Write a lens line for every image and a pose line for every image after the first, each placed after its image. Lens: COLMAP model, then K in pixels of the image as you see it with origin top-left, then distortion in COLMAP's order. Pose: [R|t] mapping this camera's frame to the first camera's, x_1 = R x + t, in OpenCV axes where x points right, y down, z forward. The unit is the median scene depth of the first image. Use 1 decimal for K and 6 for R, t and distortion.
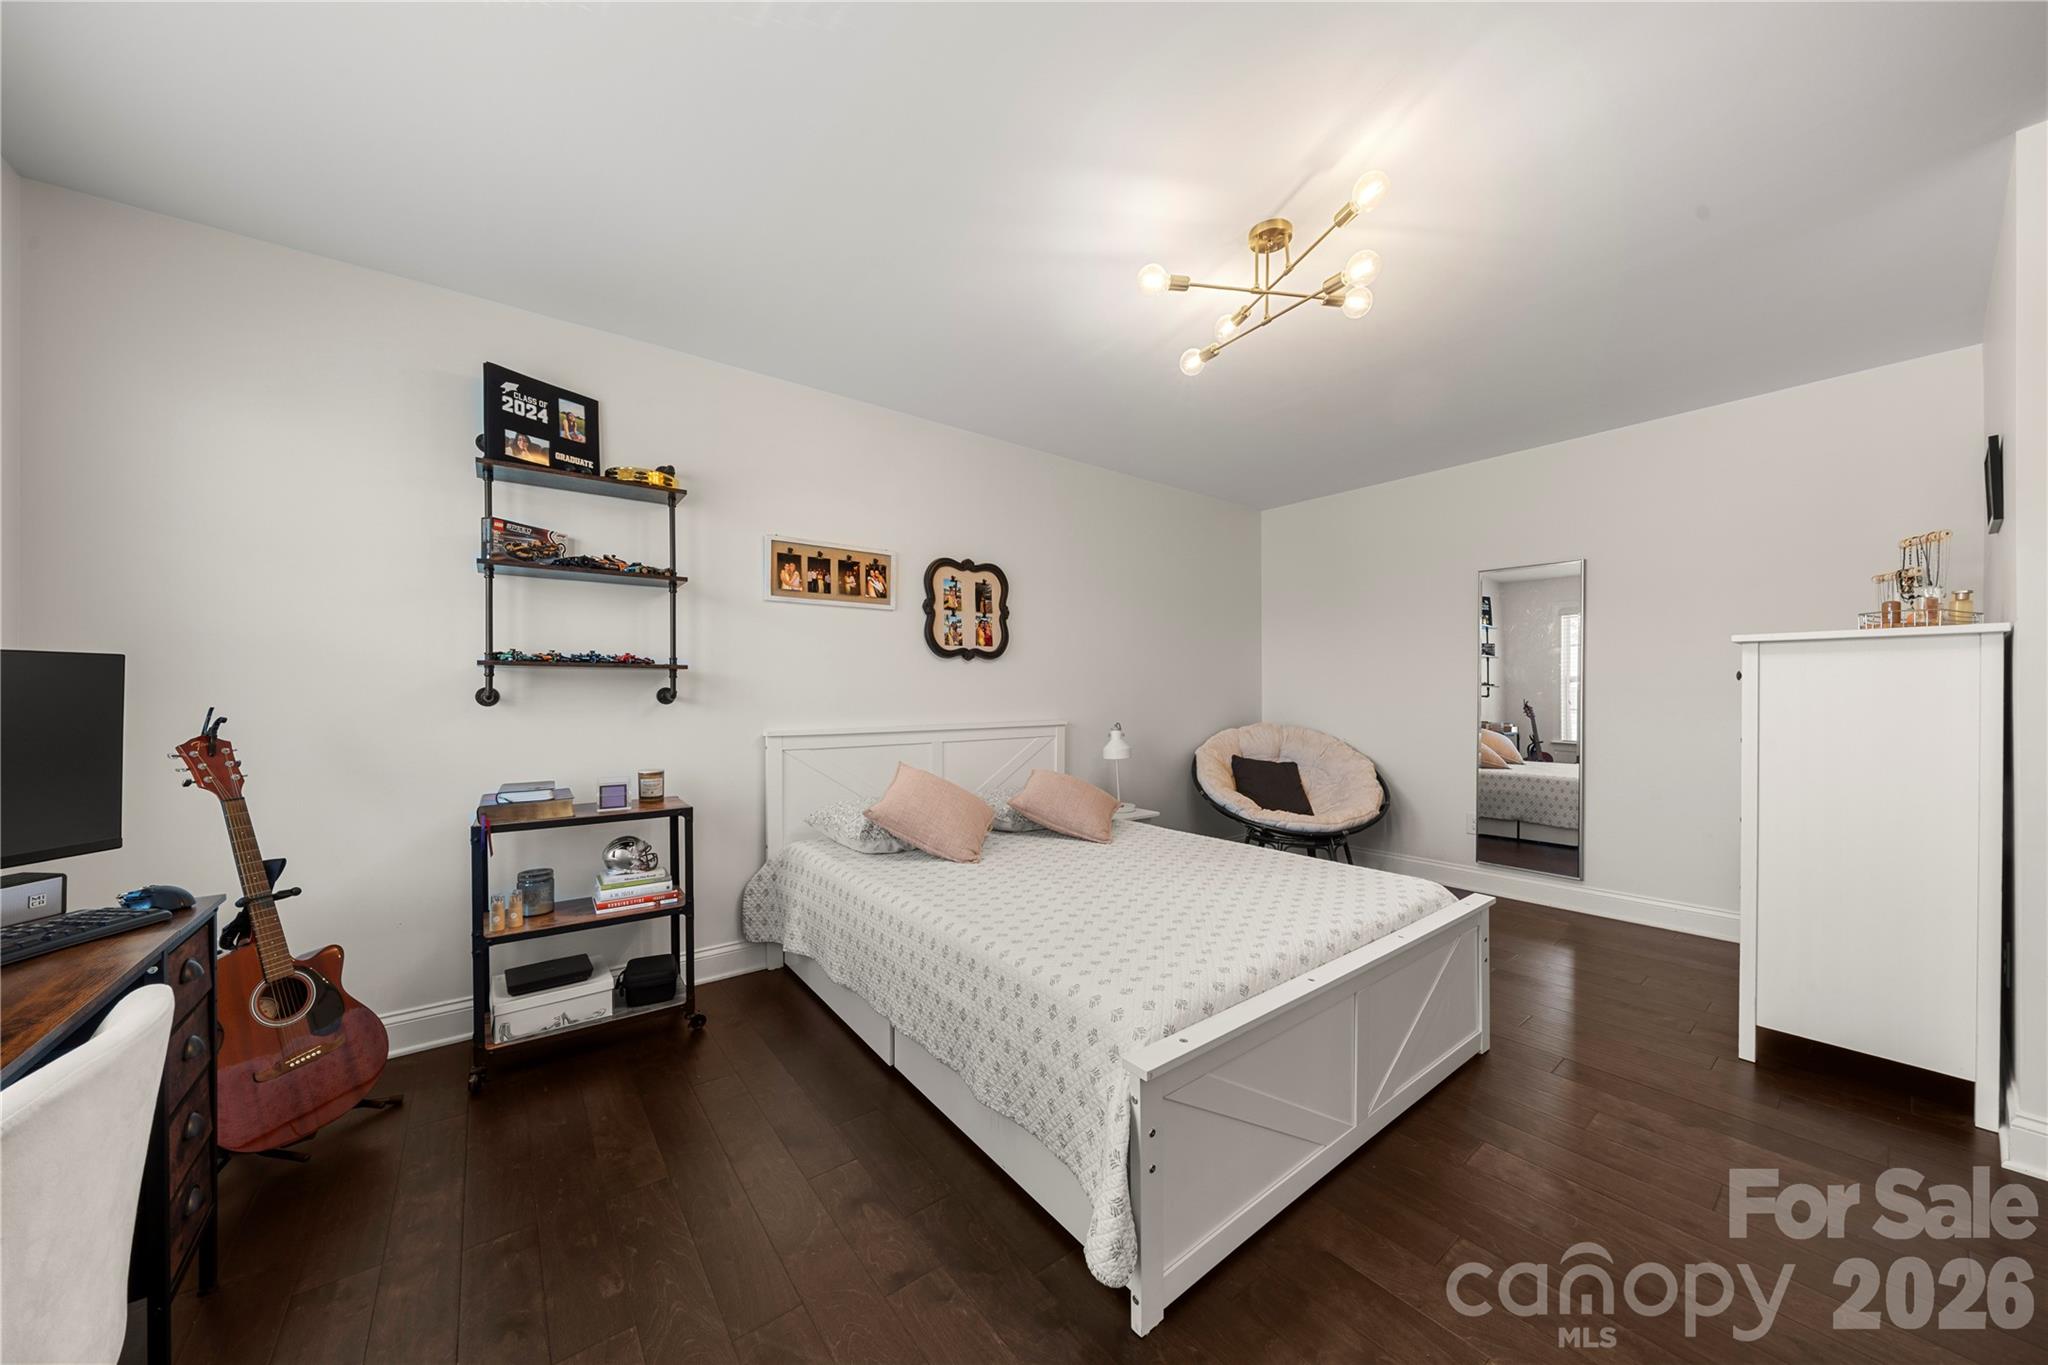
lens RADIAL K [[723.9, 0, 1022.5], [0, 723.9, 696.9], [0, 0, 1]] dist [-0.004258, -0.000265]
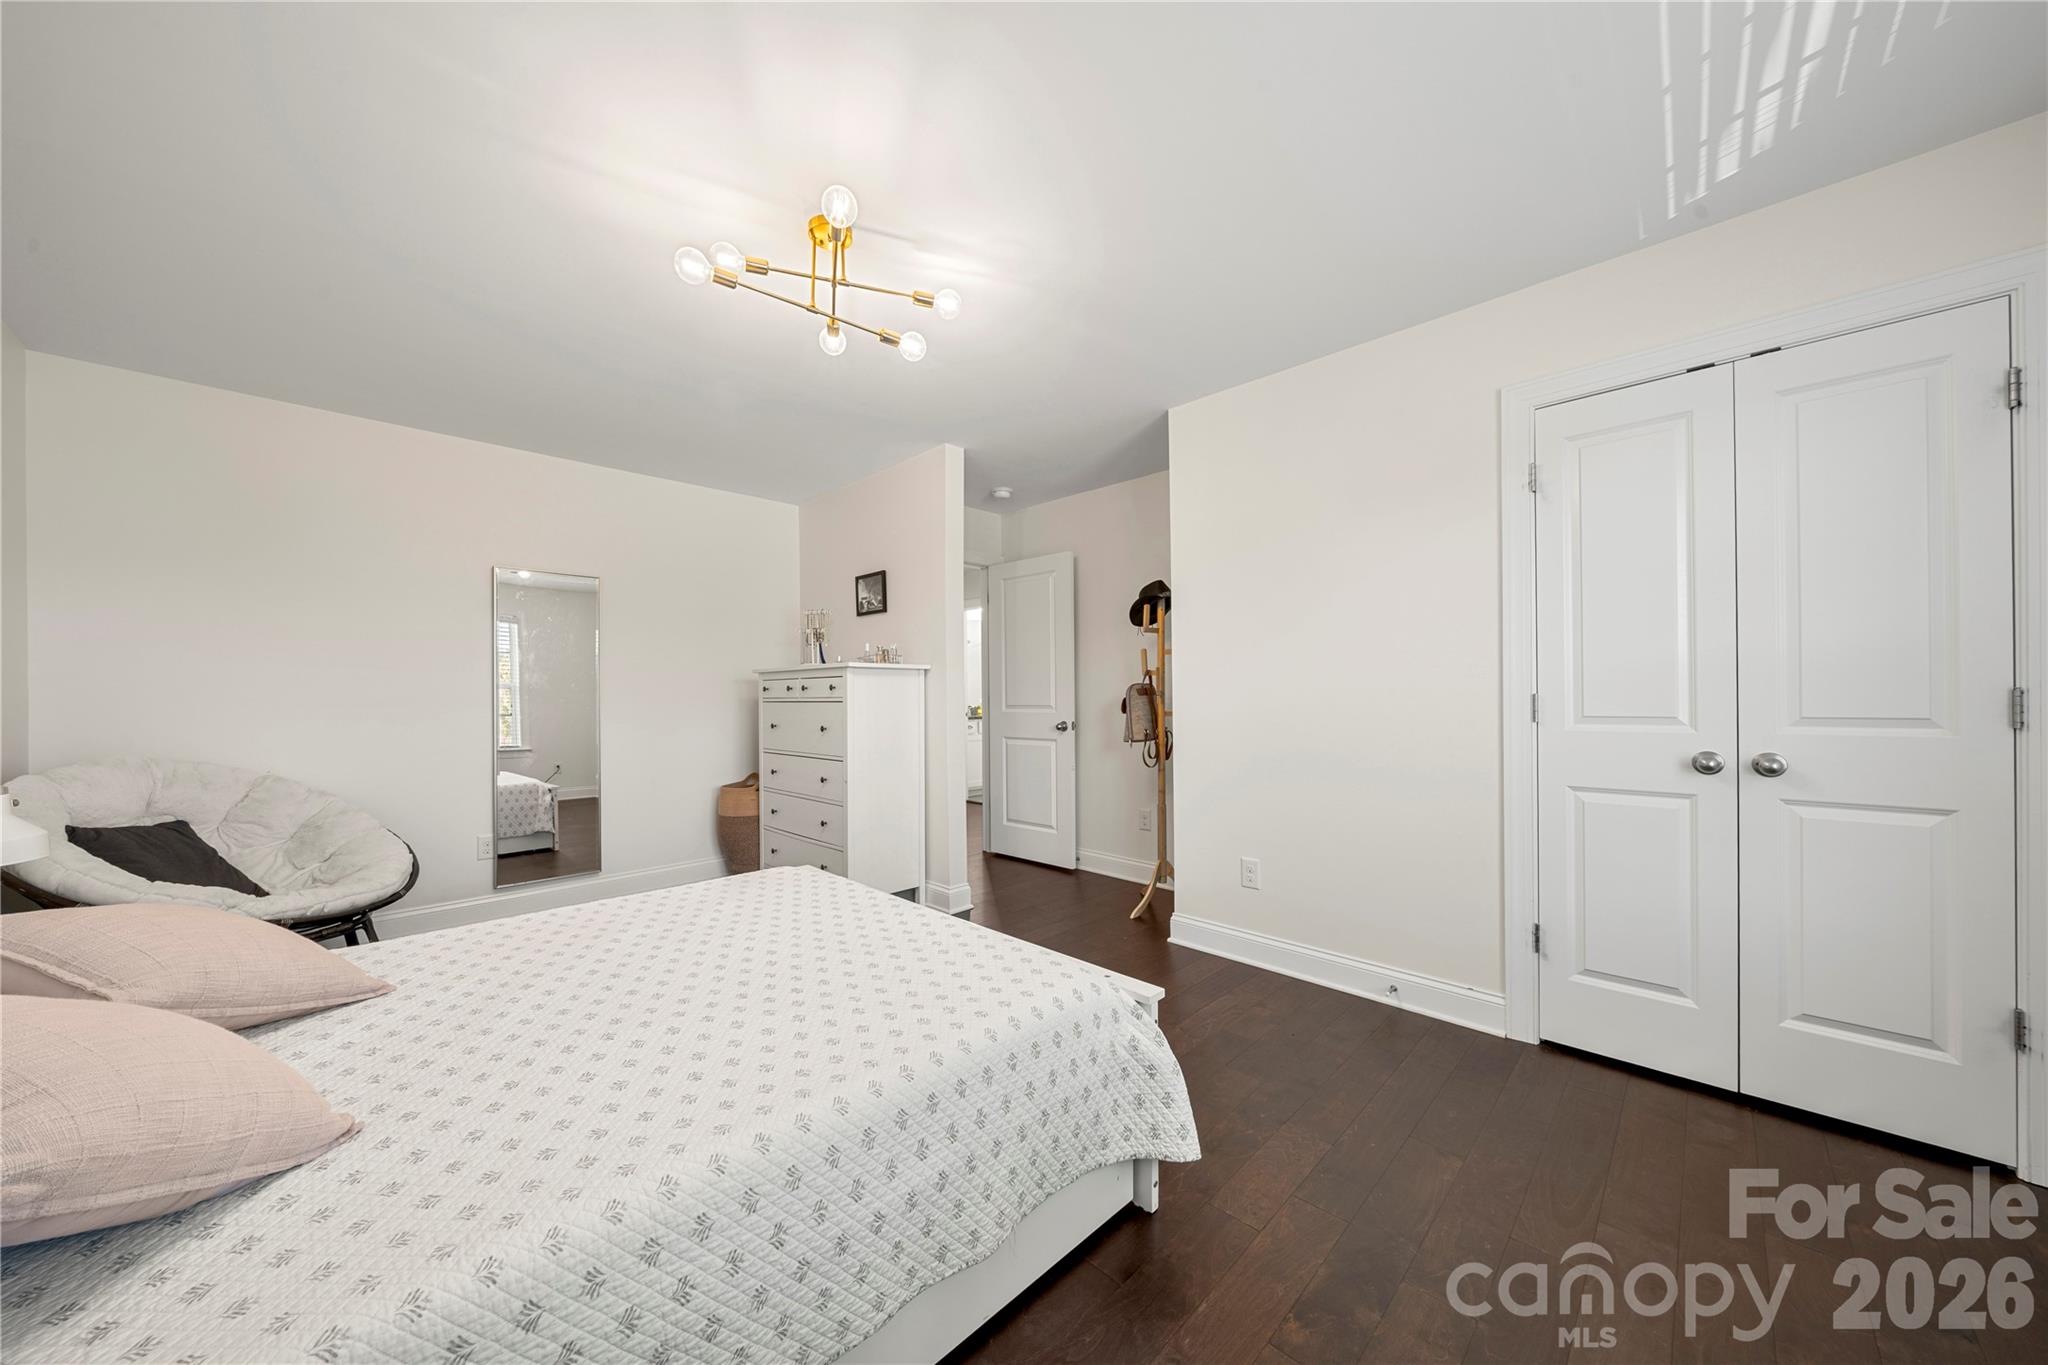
lens RADIAL K [[723.9, 0, 1008.4], [0, 723.9, 696.7], [0, 0, 1]] dist [-0.004258, -0.000265]
pose [[-0.159537, 0.001732, 0.987190, -0.830212], [0.011567, 0.999933, 0.000115, -0.006103], [-0.987124, 0.011437, -0.159547, 1.154544]]
